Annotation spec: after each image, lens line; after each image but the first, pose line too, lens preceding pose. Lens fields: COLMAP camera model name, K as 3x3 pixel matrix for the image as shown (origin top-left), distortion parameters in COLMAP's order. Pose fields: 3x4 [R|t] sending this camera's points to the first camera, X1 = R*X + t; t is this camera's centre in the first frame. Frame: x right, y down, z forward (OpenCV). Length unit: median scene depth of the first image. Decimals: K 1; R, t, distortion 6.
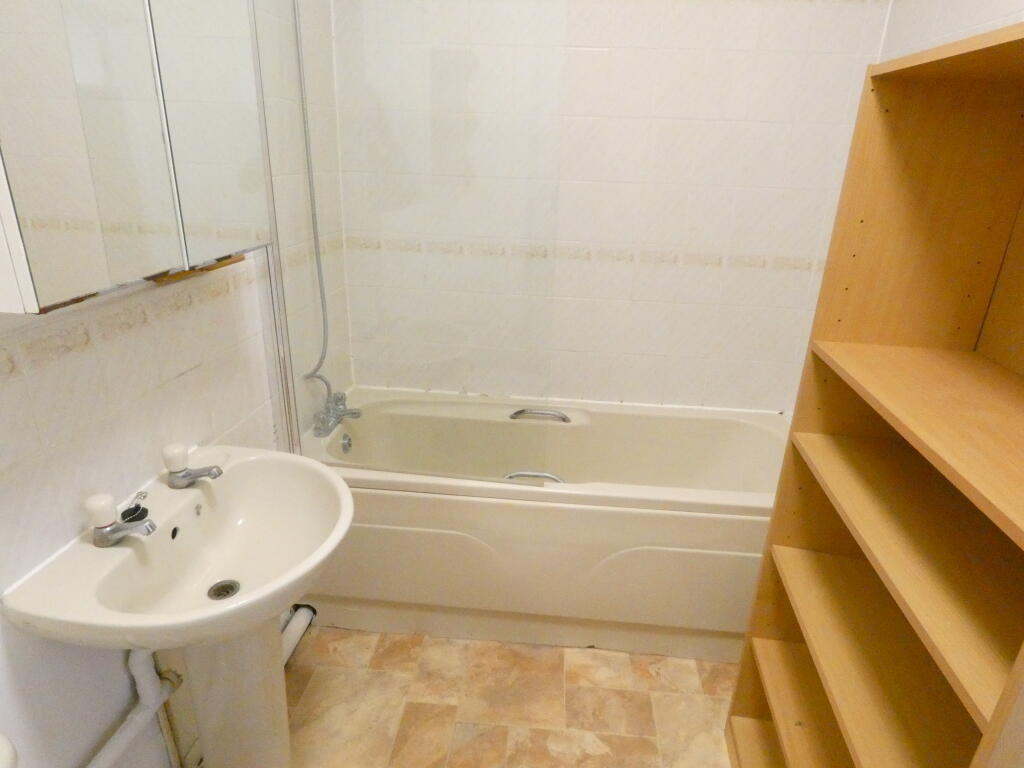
lens RADIAL K [[610.2, 0, 512.0], [0, 610.2, 384.0], [0, 0, 1]] dist [-0.020540, 0.011004]
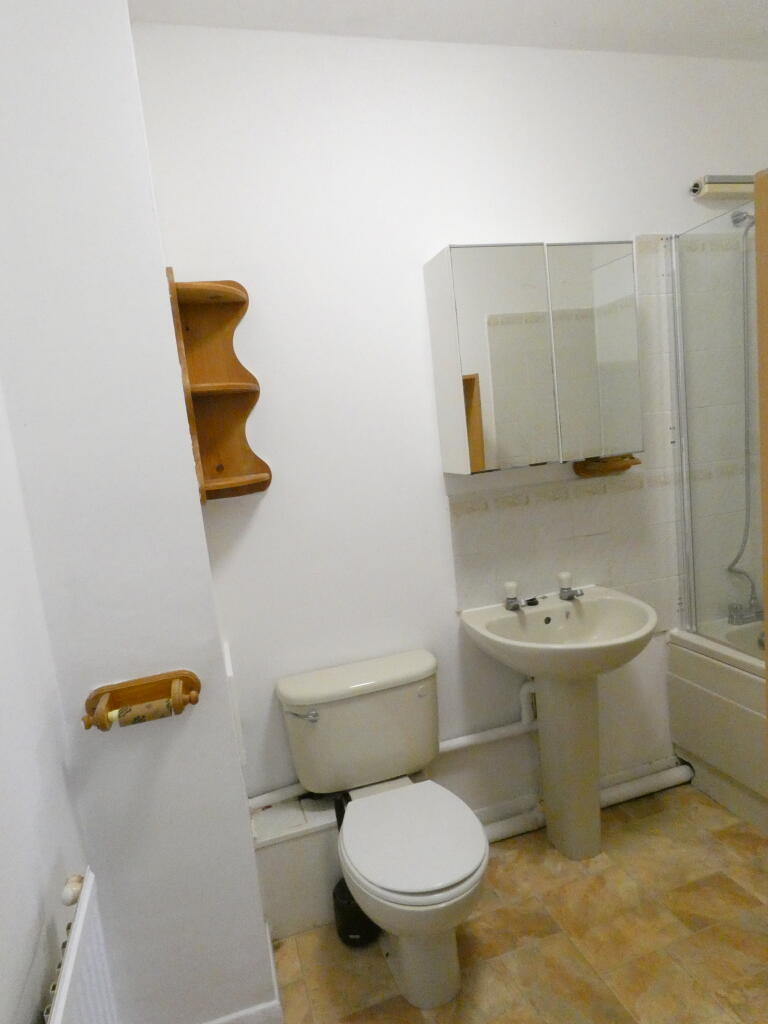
lens RADIAL K [[610.2, 0, 384.0], [0, 610.2, 512.0], [0, 0, 1]] dist [-0.020540, 0.011004]
pose [[0.382120, 0.055942, -0.922418, 0.557607], [-0.224660, 0.973844, -0.034006, 0.077918], [0.896388, 0.220225, 0.384693, -0.083182]]
